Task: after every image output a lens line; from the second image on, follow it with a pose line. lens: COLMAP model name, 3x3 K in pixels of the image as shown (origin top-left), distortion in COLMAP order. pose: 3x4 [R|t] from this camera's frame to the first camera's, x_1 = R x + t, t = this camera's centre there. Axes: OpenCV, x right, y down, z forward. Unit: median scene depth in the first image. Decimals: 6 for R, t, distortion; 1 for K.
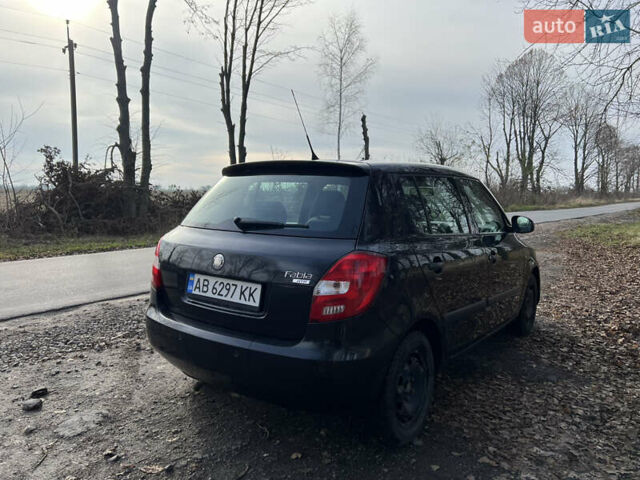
lens RADIAL K [[478.3, 0, 320.0], [0, 478.3, 240.0], [0, 0, 1]] dist [0.065207, -0.076421]
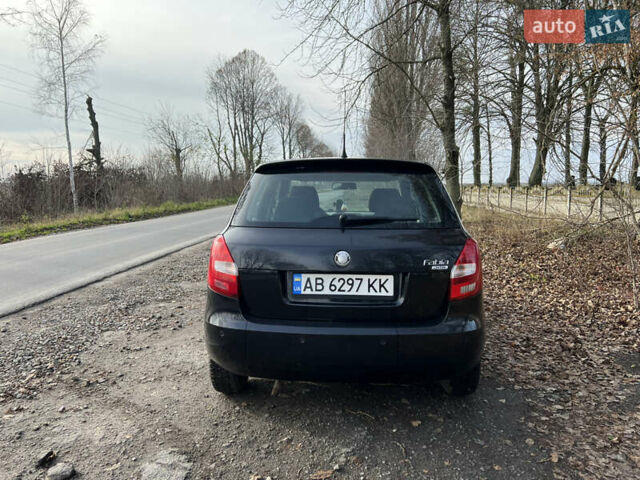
lens RADIAL K [[478.3, 0, 320.0], [0, 478.3, 240.0], [0, 0, 1]] dist [0.065207, -0.076421]
pose [[0.836063, -0.072672, 0.543799, -0.059081], [0.062369, 0.997352, 0.037394, -0.002550], [-0.545077, 0.002652, 0.838382, 0.012856]]
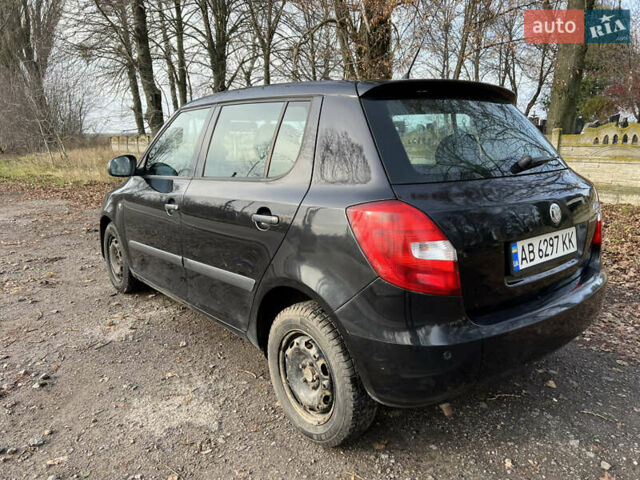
lens RADIAL K [[478.3, 0, 320.0], [0, 478.3, 240.0], [0, 0, 1]] dist [0.065207, -0.076421]
pose [[0.257927, -0.221166, 0.940510, -0.076891], [0.108895, 0.973899, 0.199153, -0.007847], [-0.960008, 0.051050, 0.275279, 0.084766]]
